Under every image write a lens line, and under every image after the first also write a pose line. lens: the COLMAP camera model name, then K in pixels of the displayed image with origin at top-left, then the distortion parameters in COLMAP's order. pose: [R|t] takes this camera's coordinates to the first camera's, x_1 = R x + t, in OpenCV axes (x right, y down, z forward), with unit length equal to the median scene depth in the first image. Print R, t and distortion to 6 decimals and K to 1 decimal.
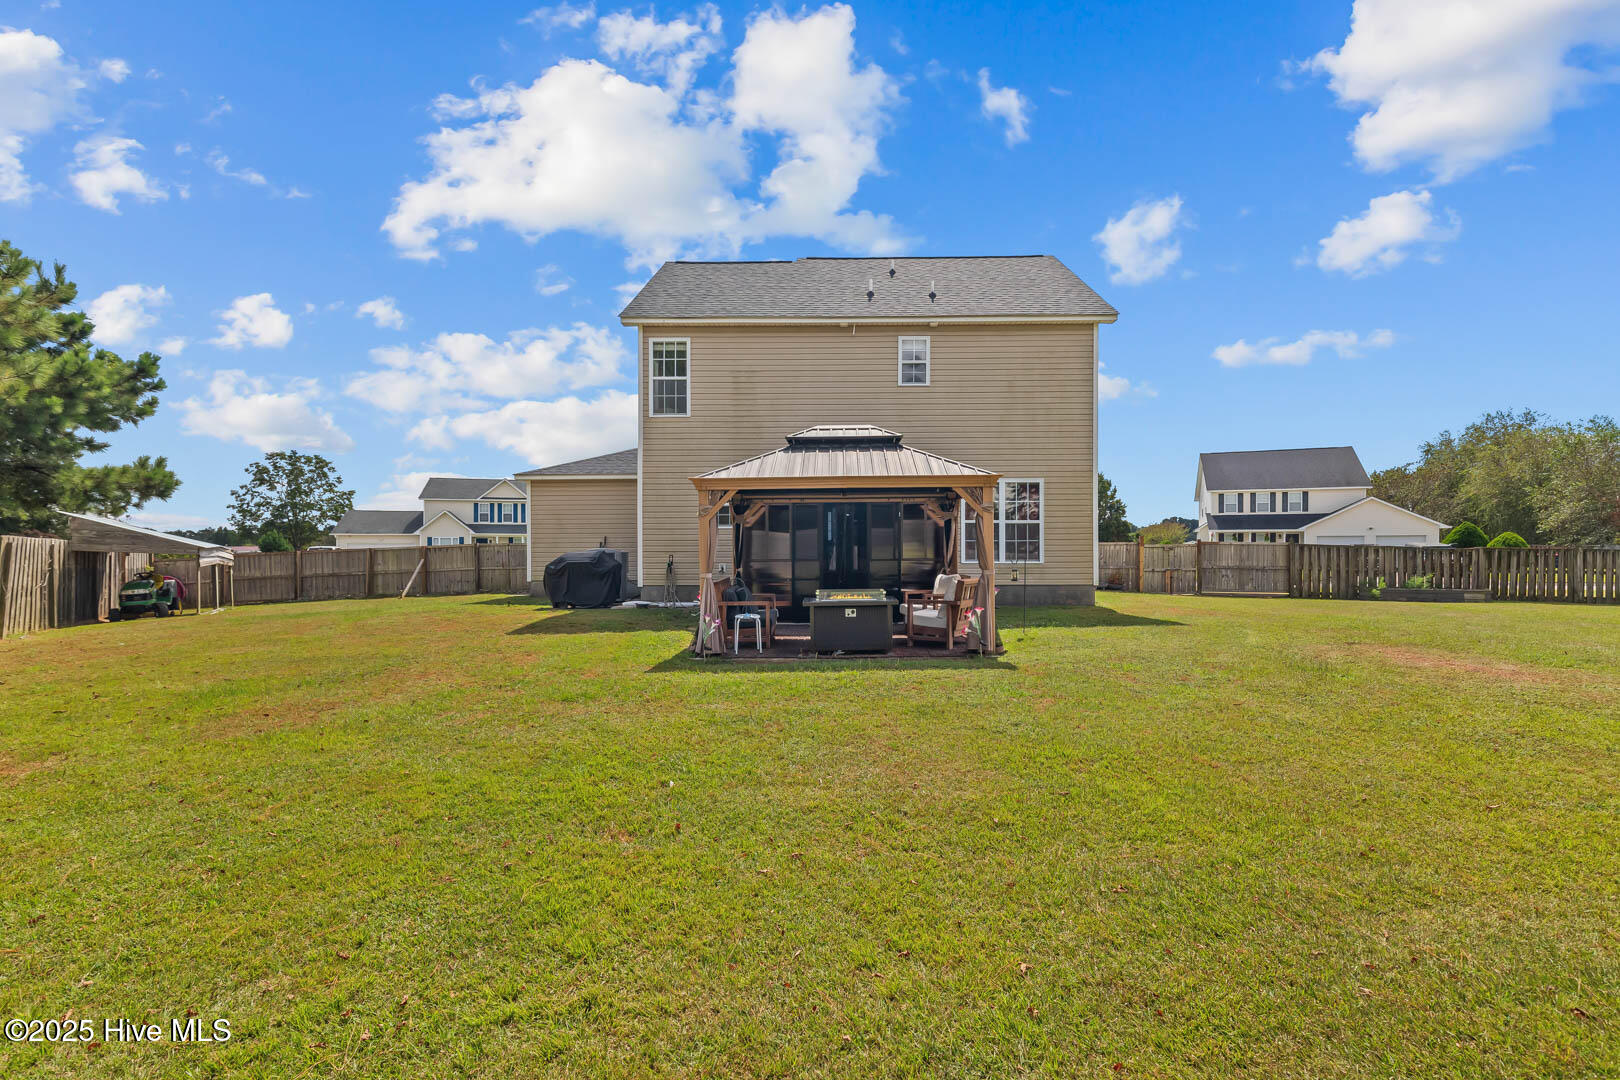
lens RADIAL K [[732.3, 0, 796.4], [0, 732.3, 548.5], [0, 0, 1]] dist [0.002802, -0.000667]
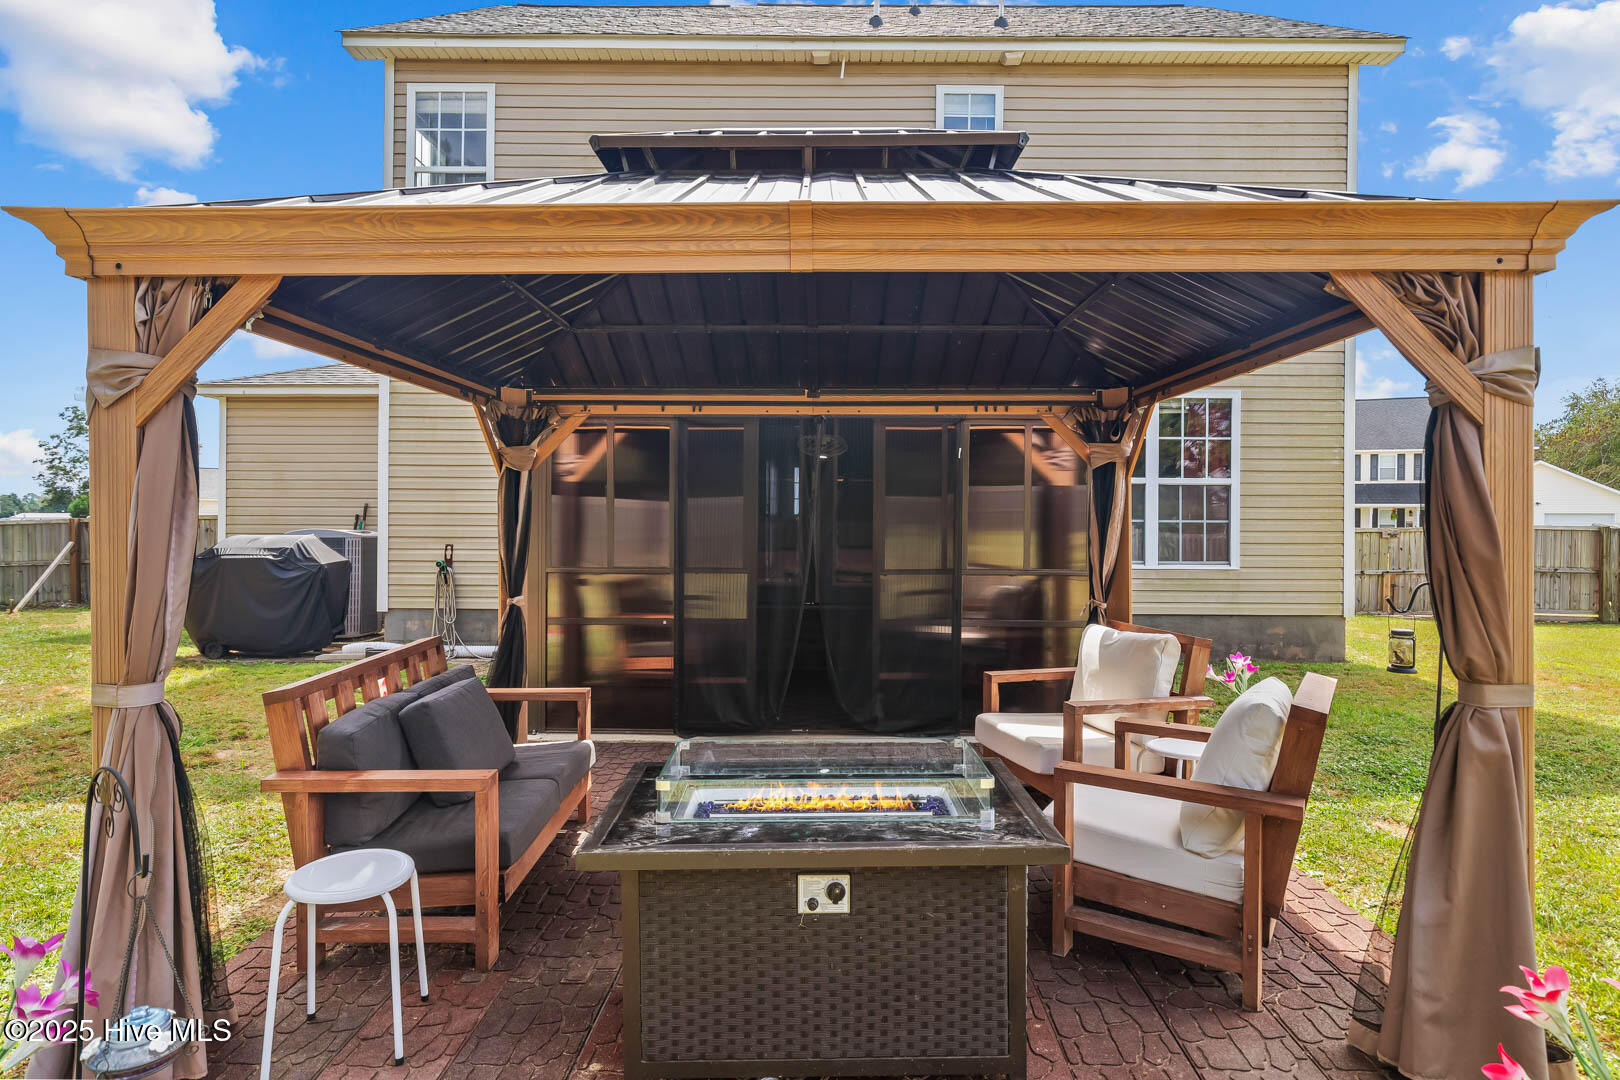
lens RADIAL K [[929.8, 0, 795.1], [0, 929.8, 530.5], [0, 0, 1]] dist [0.001559, 0.000193]
pose [[0.999350, 0.008203, 0.035091, 0.030300], [-0.008479, 0.999934, 0.007715, -0.007098], [-0.035025, -0.008007, 0.999354, 0.403329]]
